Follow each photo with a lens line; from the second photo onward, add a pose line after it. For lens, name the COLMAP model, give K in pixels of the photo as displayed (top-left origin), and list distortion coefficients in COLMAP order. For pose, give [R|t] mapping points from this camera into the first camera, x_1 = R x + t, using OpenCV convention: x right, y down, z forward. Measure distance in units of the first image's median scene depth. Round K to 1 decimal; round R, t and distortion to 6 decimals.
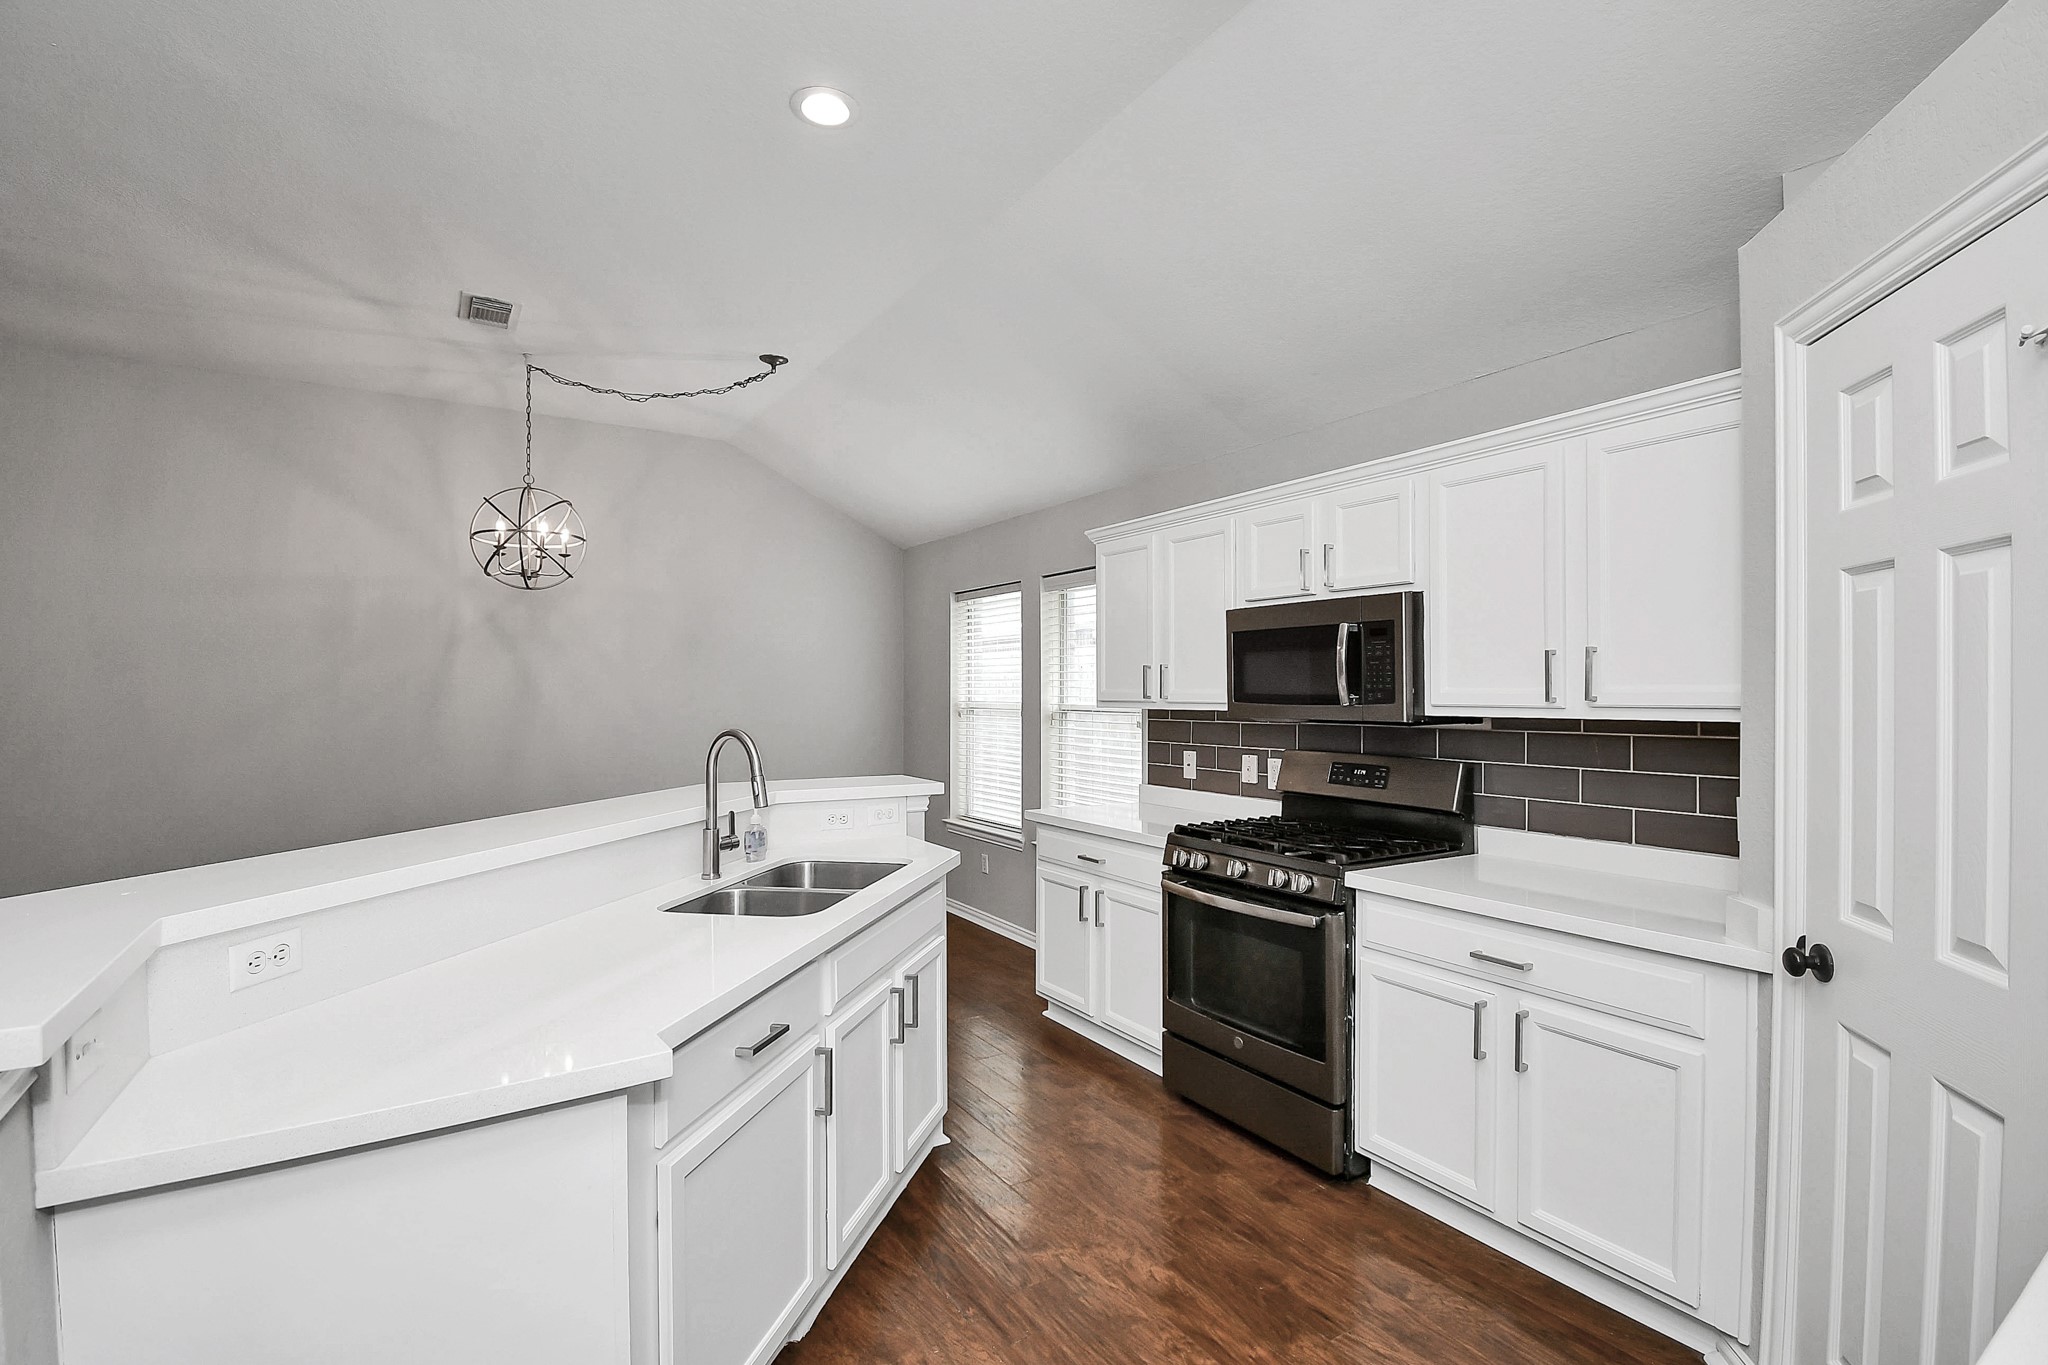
lens RADIAL K [[941.4, 0, 1024.0], [0, 941.4, 682.5], [0, 0, 1]] dist [0.014575, -0.021331]
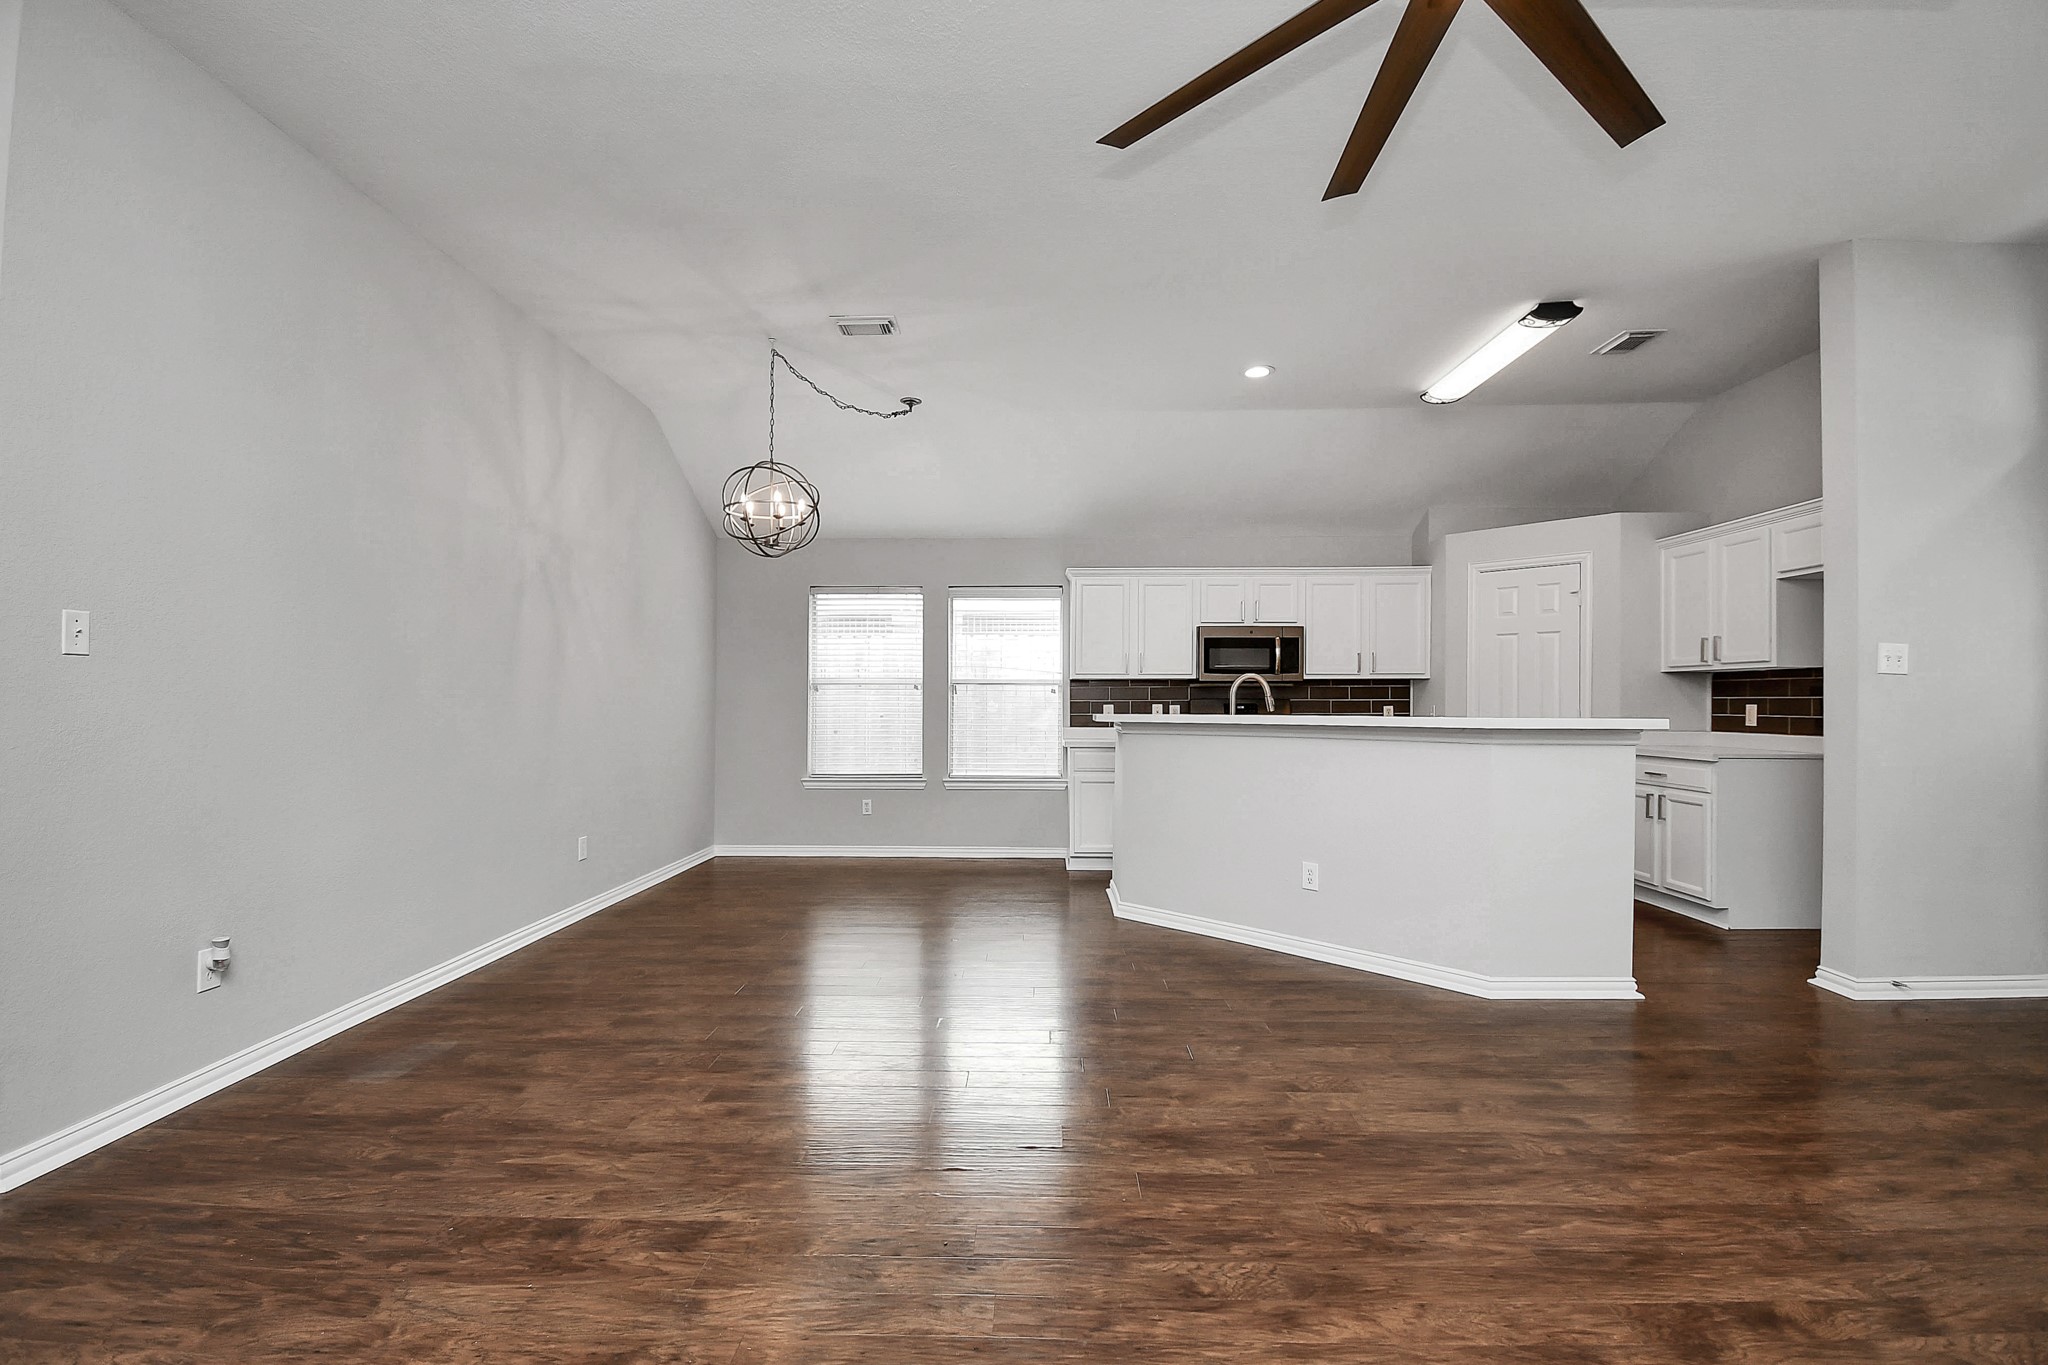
lens RADIAL K [[900.8, 0, 1032.5], [0, 900.8, 680.2], [0, 0, 1]] dist [0.012393, -0.017831]
pose [[0.555929, 0.021947, 0.830940, -1.751725], [-0.009830, 0.999755, -0.019829, 0.086493], [-0.831172, 0.002856, 0.556008, 0.284281]]
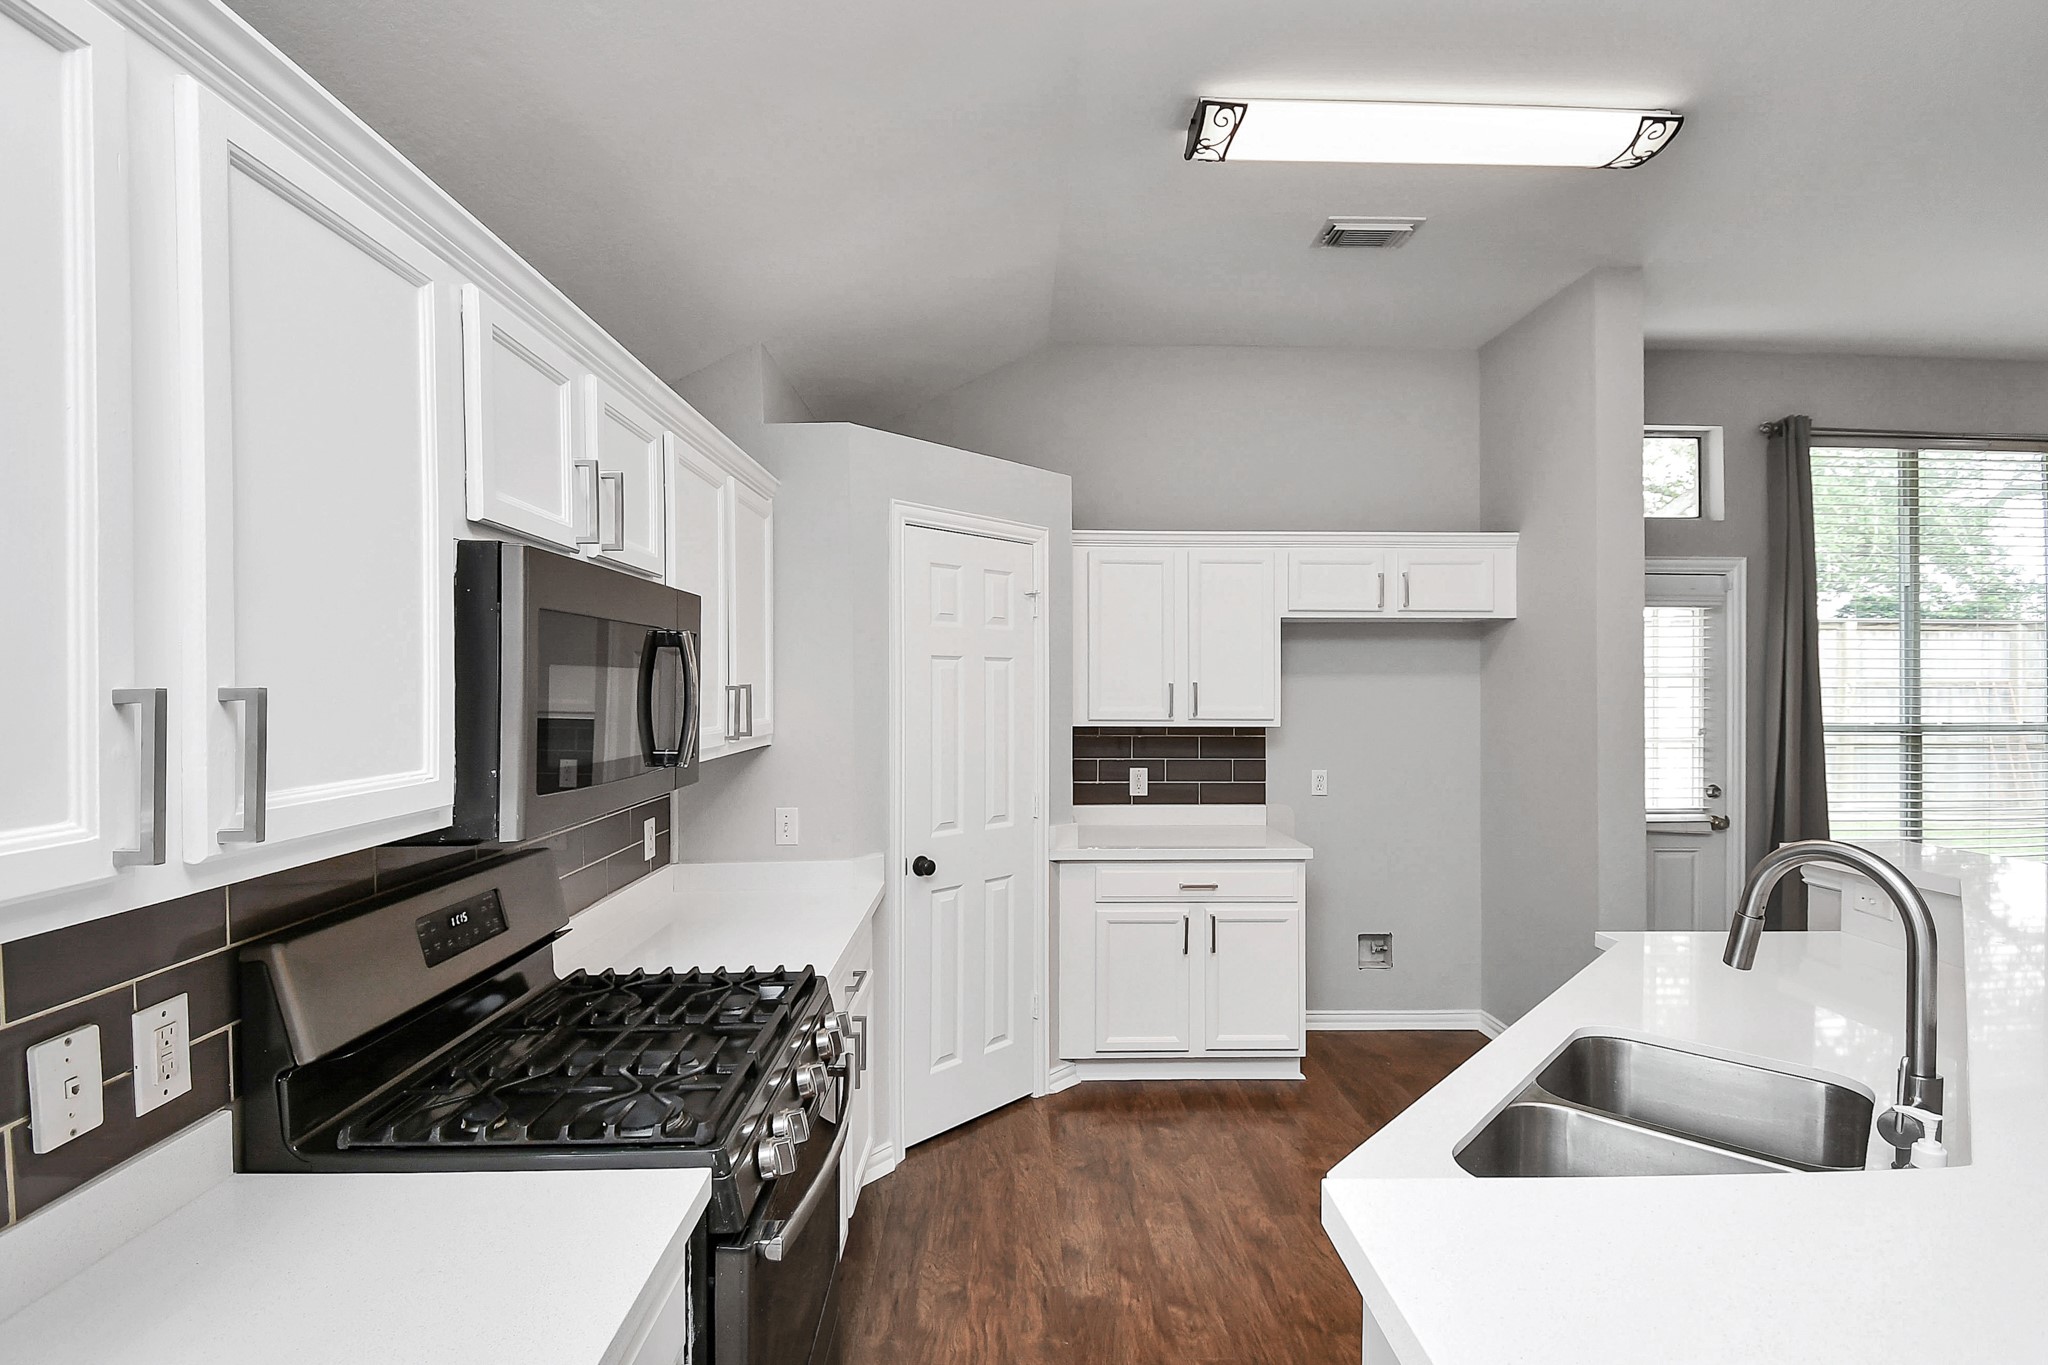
lens RADIAL K [[945.3, 0, 993.5], [0, 945.3, 683.7], [0, 0, 1]] dist [0.009412, -0.016842]
pose [[-0.840901, 0.001090, 0.541188, -0.158453], [-0.003459, 0.999967, -0.007389, -0.027383], [-0.541178, -0.008085, -0.840869, 1.386217]]
